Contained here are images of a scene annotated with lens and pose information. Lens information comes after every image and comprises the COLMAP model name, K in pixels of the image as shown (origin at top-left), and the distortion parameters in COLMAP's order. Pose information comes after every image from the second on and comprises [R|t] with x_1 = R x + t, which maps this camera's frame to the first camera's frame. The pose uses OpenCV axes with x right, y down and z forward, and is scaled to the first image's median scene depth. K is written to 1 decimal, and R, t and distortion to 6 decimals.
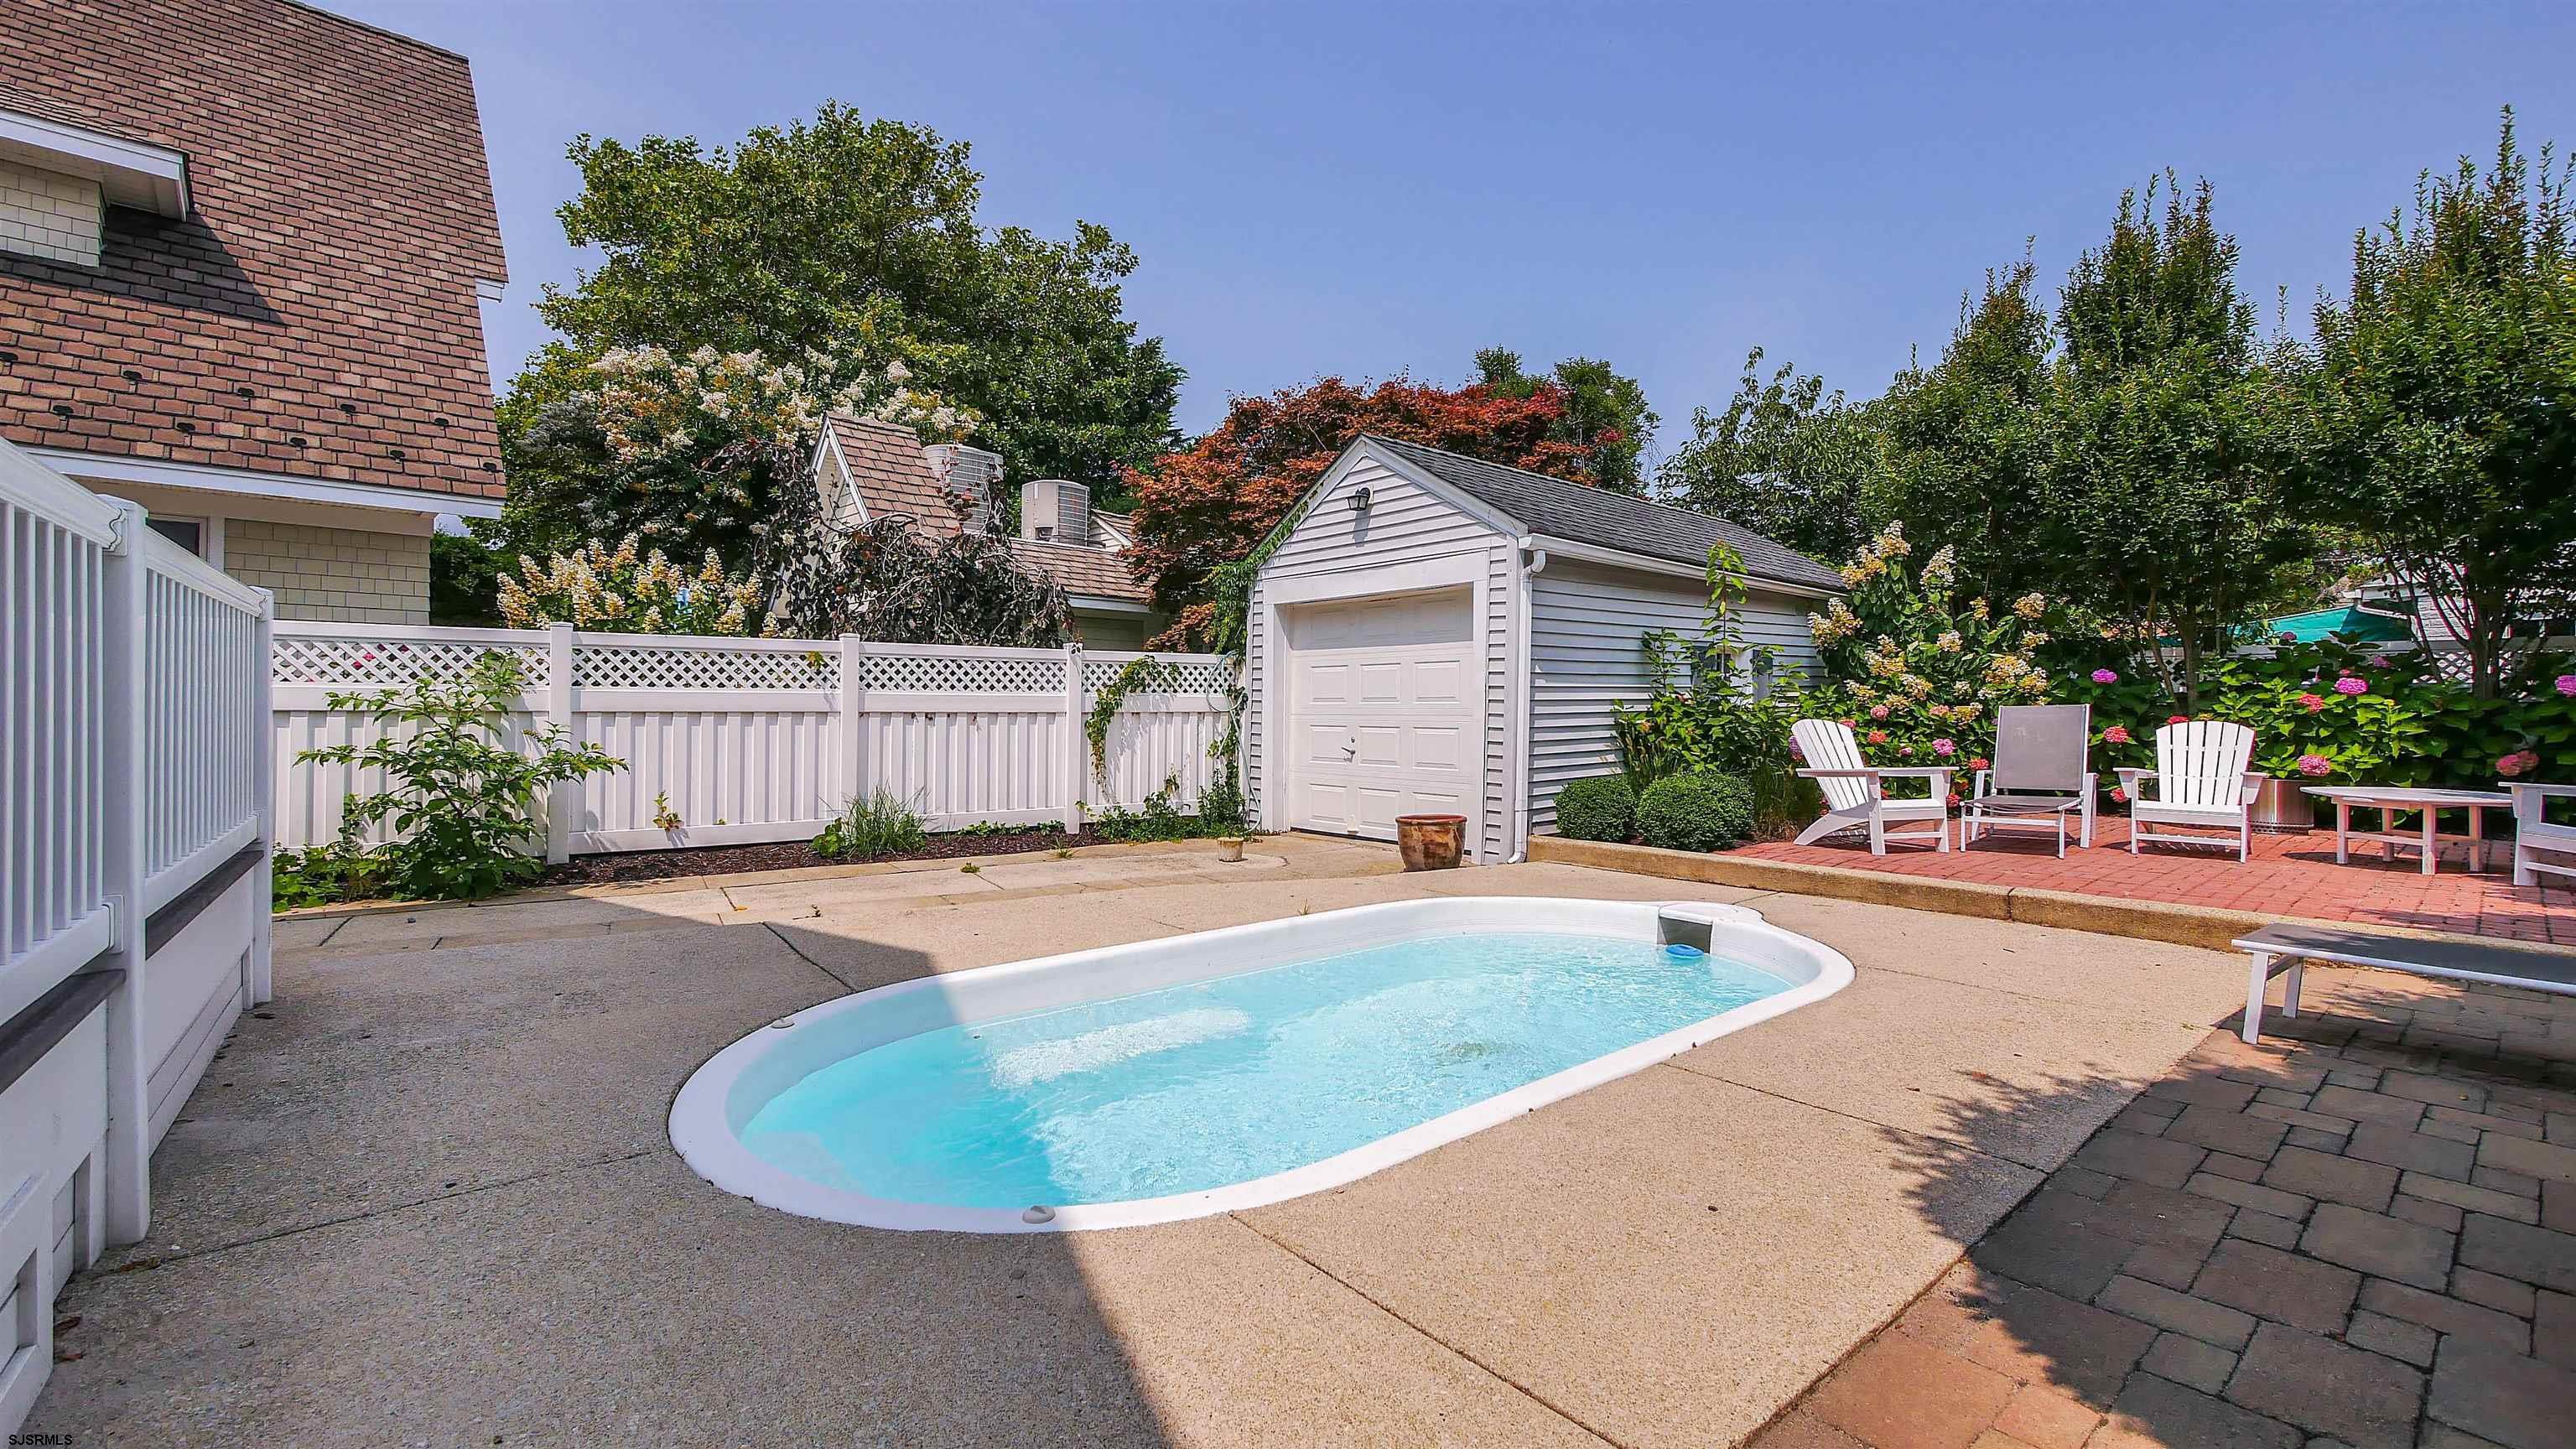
lens RADIAL K [[1063.5, 0, 1283.3], [0, 1063.5, 703.6], [0, 0, 1]] dist [-0.005488, 0.000033]
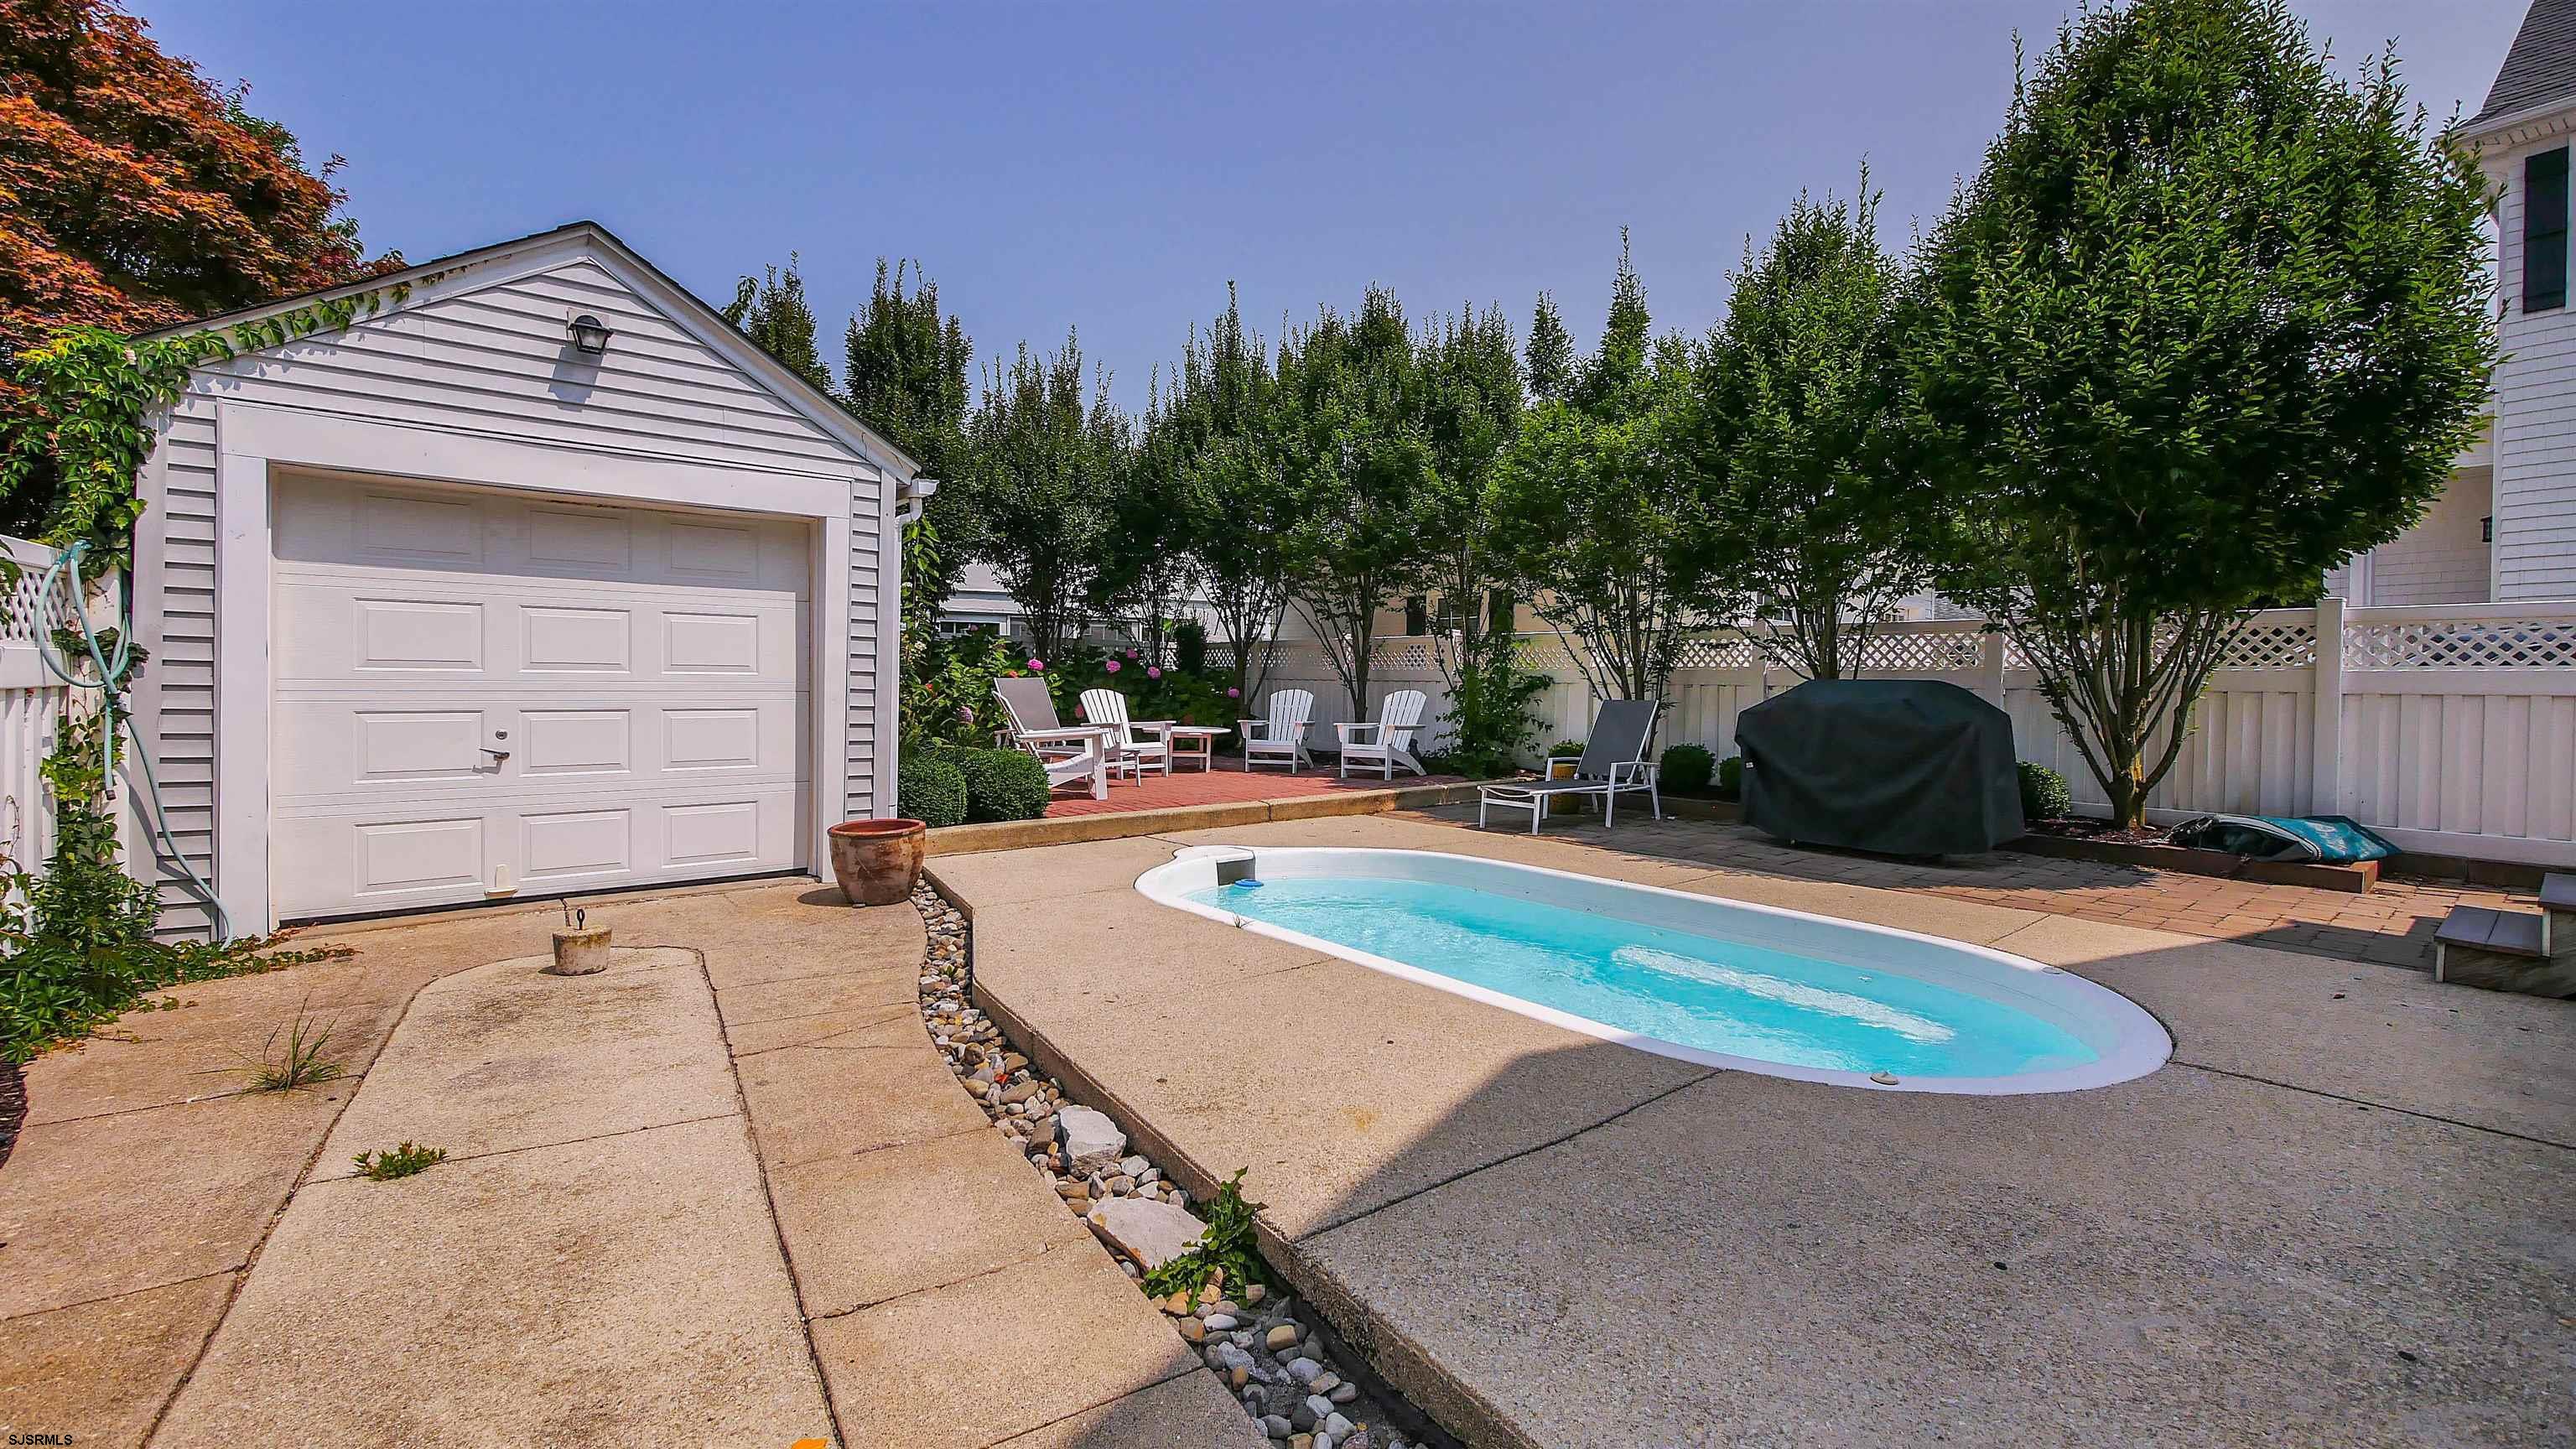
lens RADIAL K [[1063.5, 0, 1283.3], [0, 1063.5, 703.6], [0, 0, 1]] dist [-0.005488, 0.000033]
pose [[0.002042, -0.024803, 0.999690, -0.504462], [-0.017634, 0.999536, 0.024835, -0.004391], [-0.999842, -0.017679, 0.001603, 0.570027]]
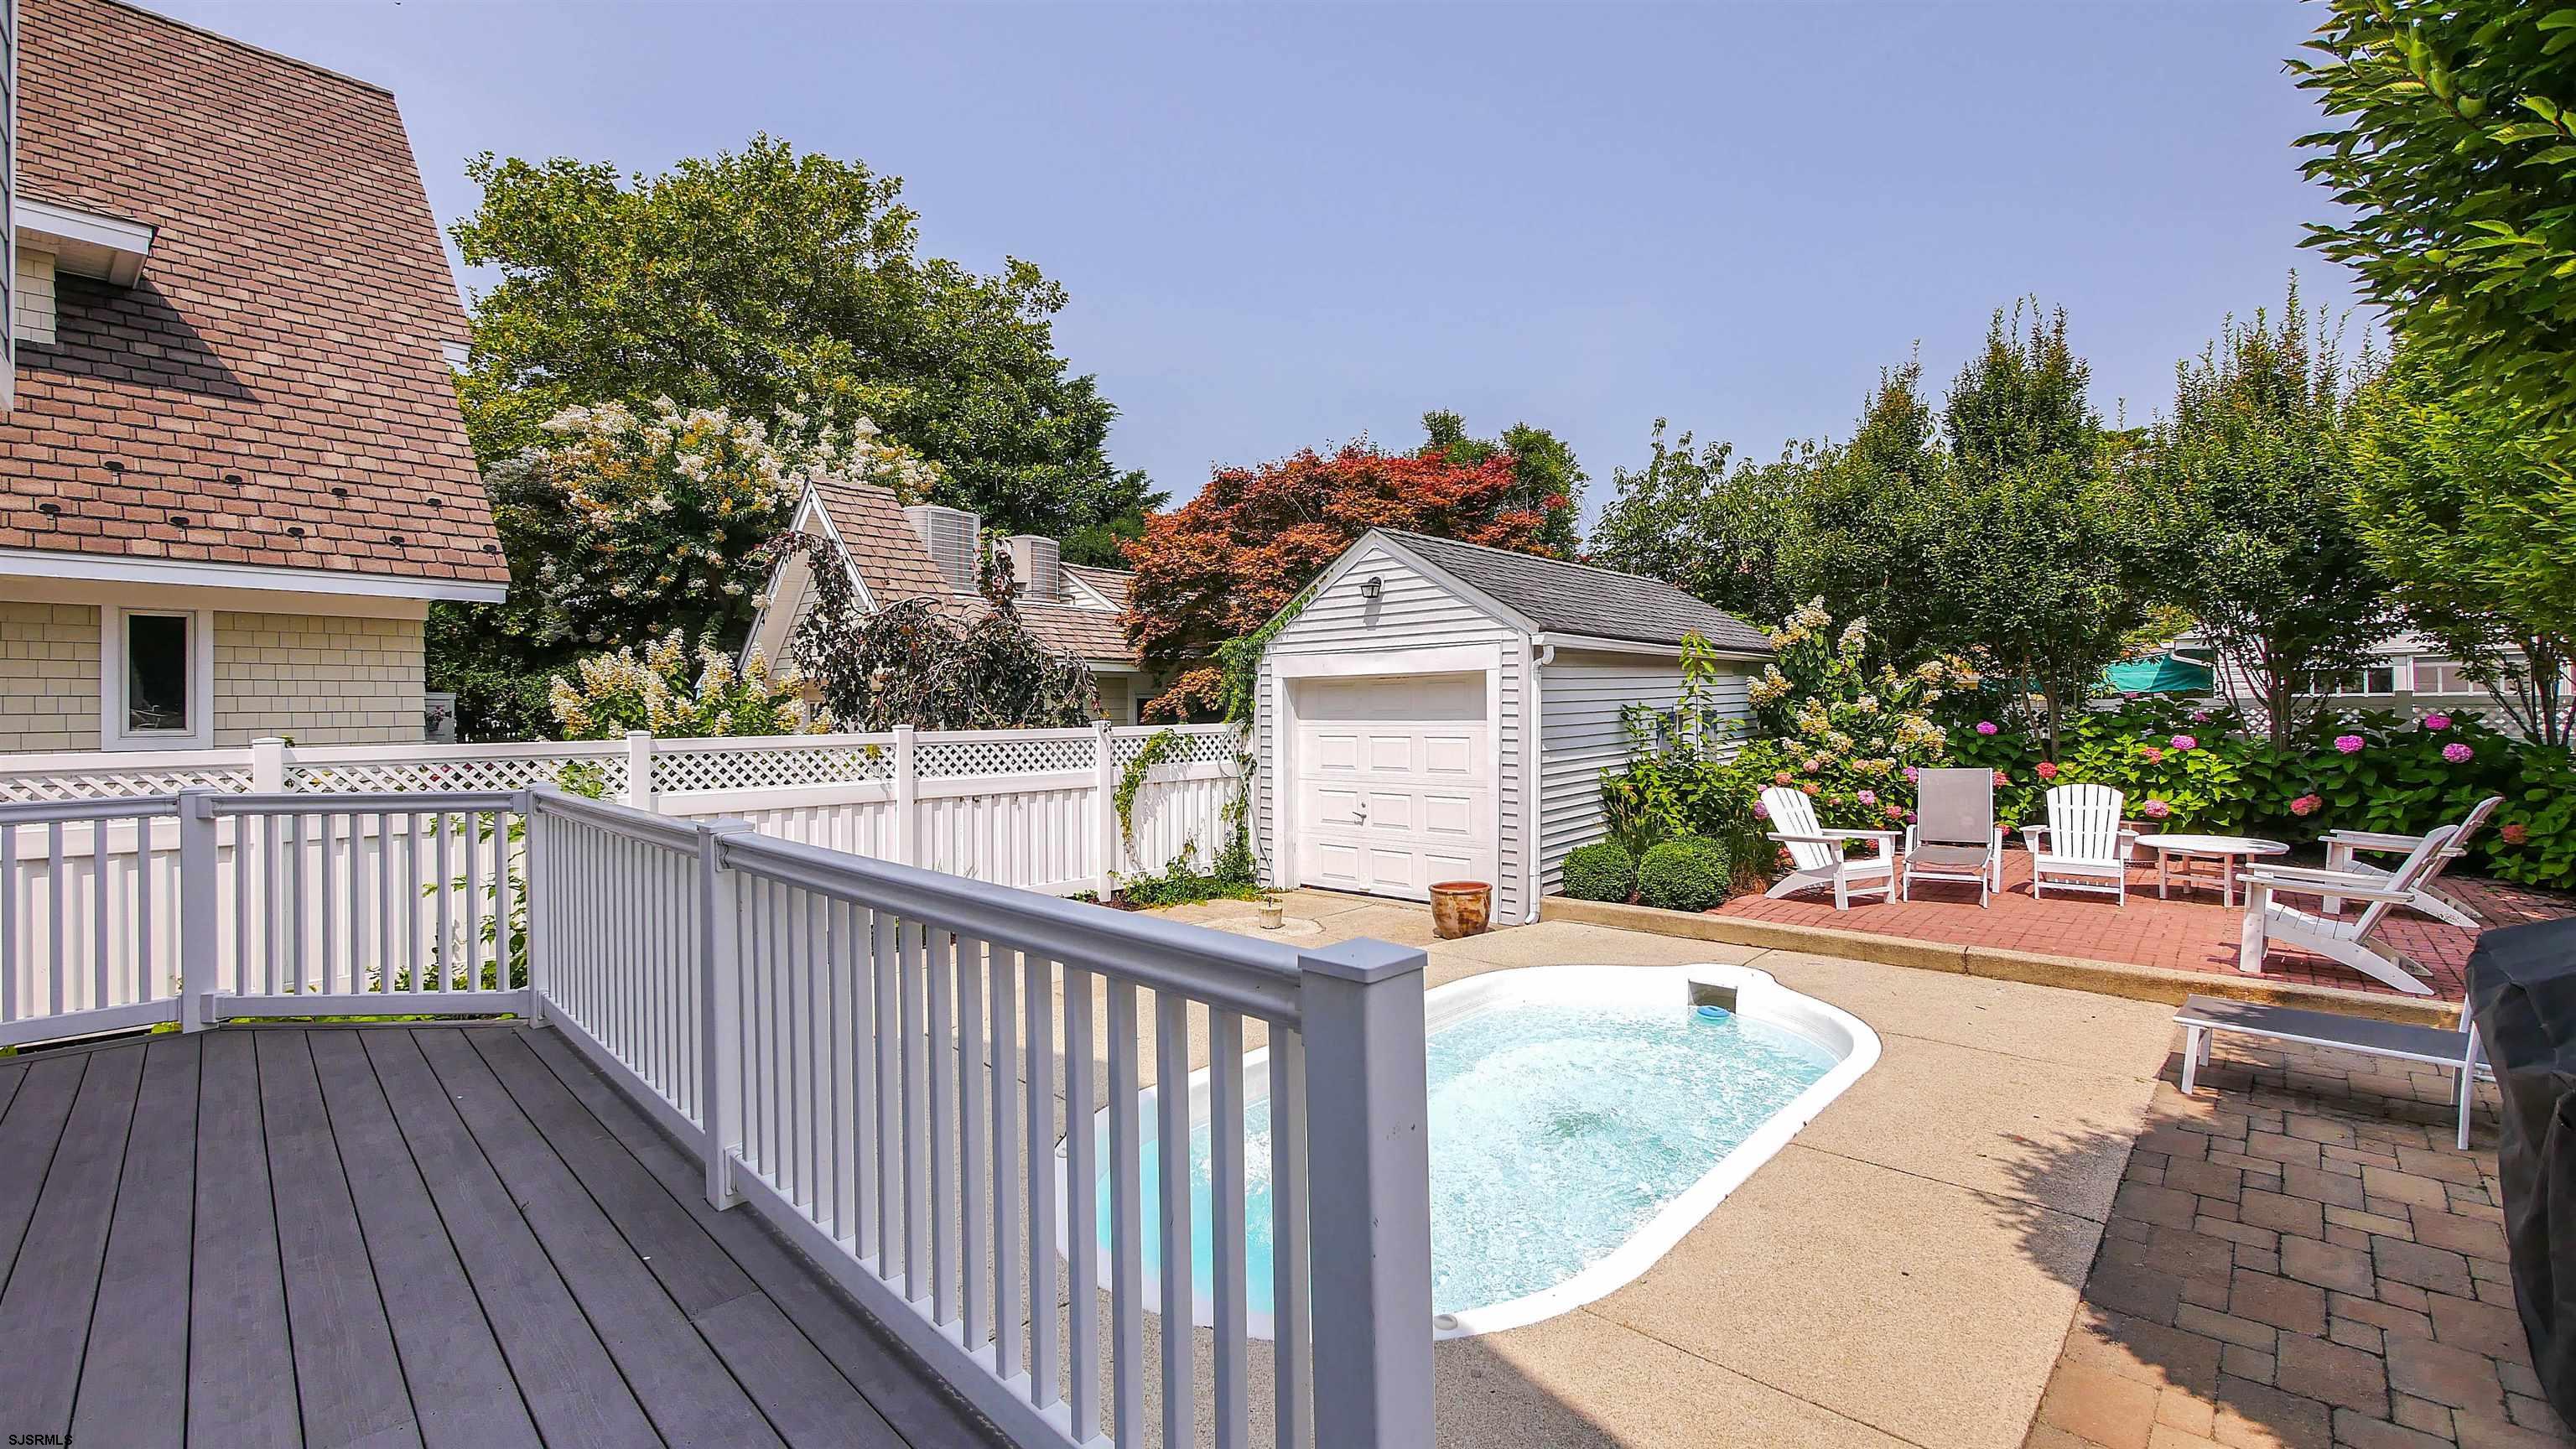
lens RADIAL K [[1063.1, 0, 1295.9], [0, 1063.1, 706.9], [0, 0, 1]] dist [-0.005197, -0.000039]
pose [[0.992178, -0.016179, 0.123781, -0.135167], [0.015797, 0.999867, 0.004062, -0.071211], [-0.123830, -0.002075, 0.992301, -0.070767]]
